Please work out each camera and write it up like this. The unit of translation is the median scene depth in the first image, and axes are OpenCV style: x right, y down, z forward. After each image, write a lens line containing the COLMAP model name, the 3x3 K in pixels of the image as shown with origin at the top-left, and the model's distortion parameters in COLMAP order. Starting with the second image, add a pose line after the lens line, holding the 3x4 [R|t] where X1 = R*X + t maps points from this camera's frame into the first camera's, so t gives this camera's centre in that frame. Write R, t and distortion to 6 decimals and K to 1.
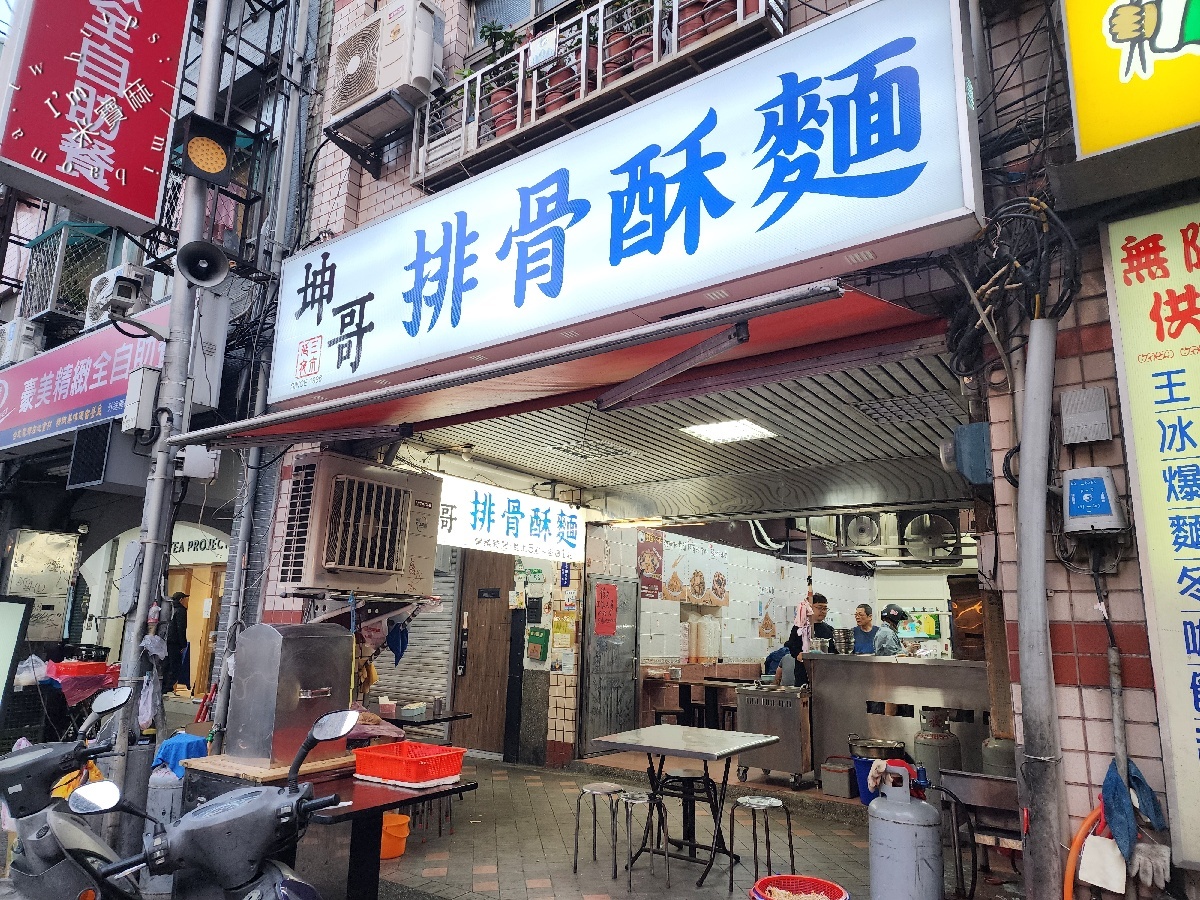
lens RADIAL K [[790.9, 0, 597.1], [0, 790.9, 452.2], [0, 0, 1]] dist [0.019368, 0.003997]
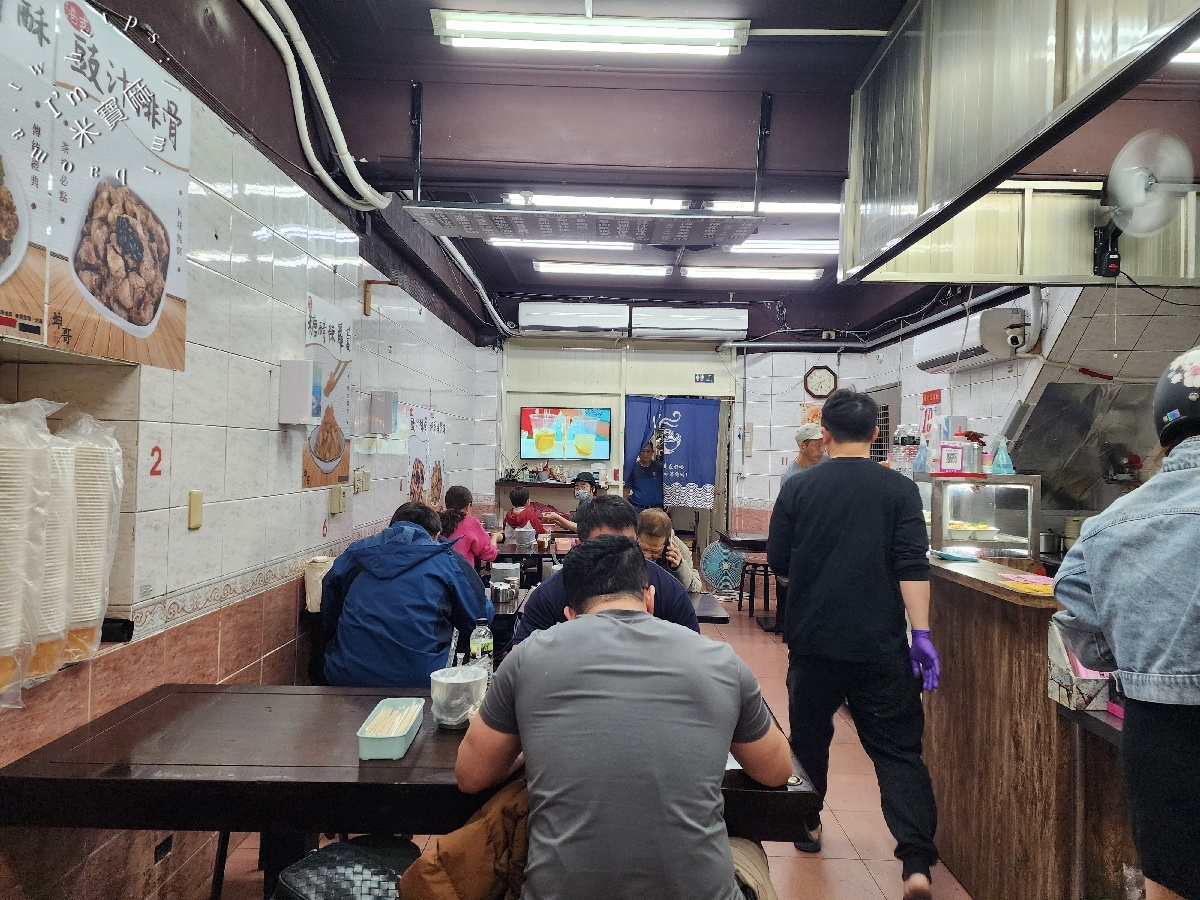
lens RADIAL K [[790.9, 0, 602.6], [0, 790.9, 443.2], [0, 0, 1]] dist [0.019368, 0.003997]
pose [[0.816263, -0.000443, 0.577680, 0.124731], [-0.134082, 0.972546, 0.190203, 0.145112], [-0.561904, -0.232712, 0.793794, 0.699971]]
